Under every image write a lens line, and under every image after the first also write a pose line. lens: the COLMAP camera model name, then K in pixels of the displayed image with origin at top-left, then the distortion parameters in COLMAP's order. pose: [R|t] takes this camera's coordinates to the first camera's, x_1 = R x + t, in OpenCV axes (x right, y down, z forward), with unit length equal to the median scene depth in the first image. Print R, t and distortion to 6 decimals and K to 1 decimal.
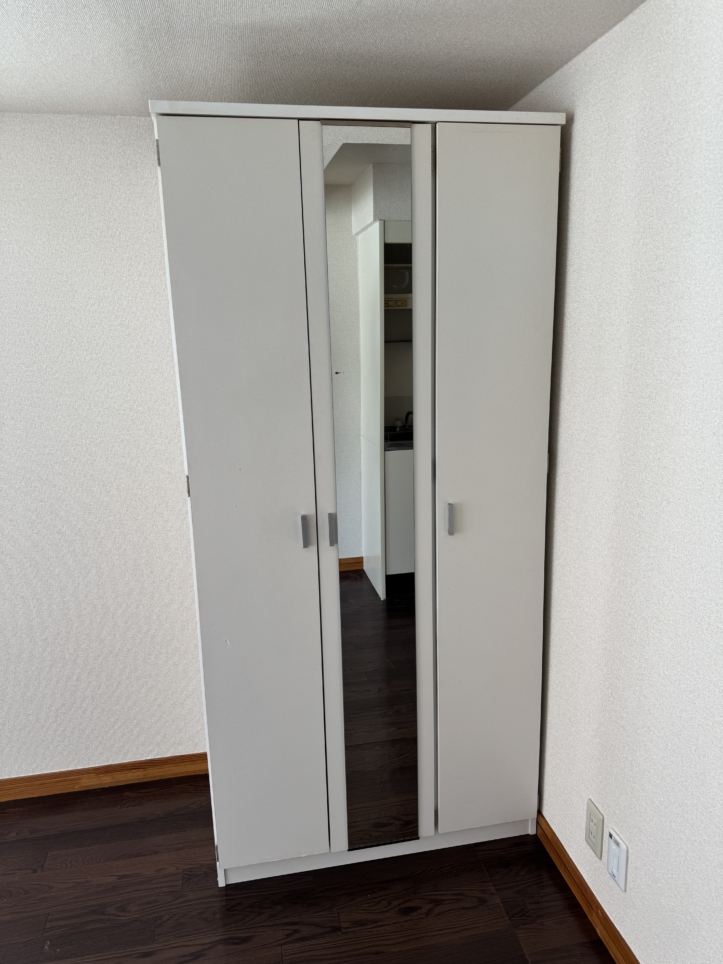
lens RADIAL K [[678.8, 0, 369.4], [0, 678.8, 477.6], [0, 0, 1]] dist [-0.003710, -0.008425]
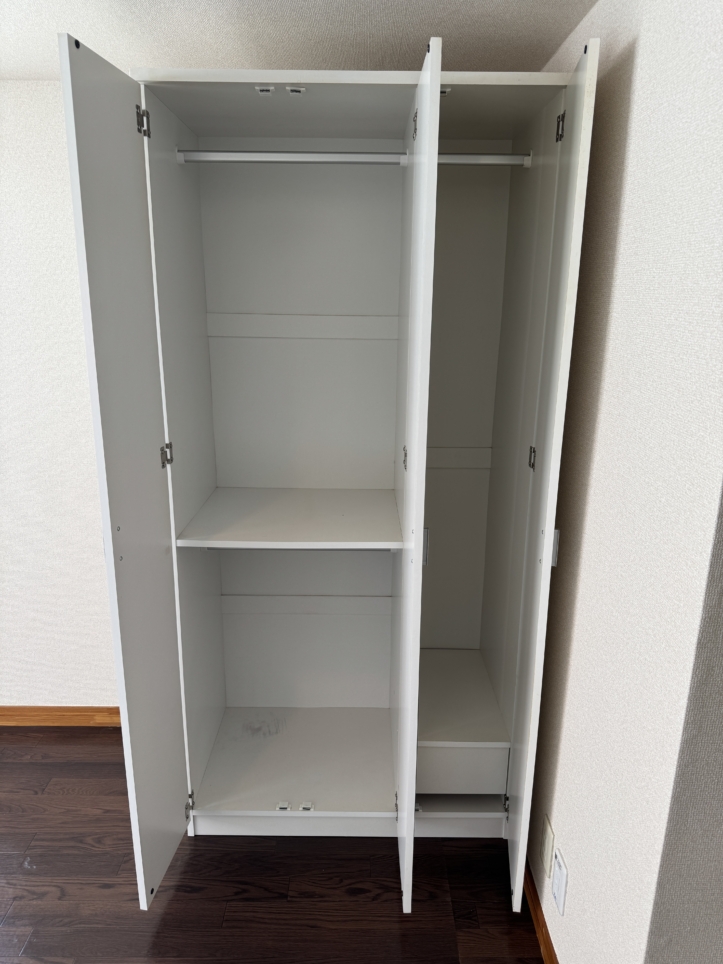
lens RADIAL K [[678.8, 0, 360.5], [0, 678.8, 483.9], [0, 0, 1]] dist [-0.003710, -0.008425]
pose [[0.982152, 0.086843, -0.166843, 0.177403], [-0.078409, 0.995319, 0.056499, -0.020819], [0.170969, -0.042409, 0.984363, 0.035529]]
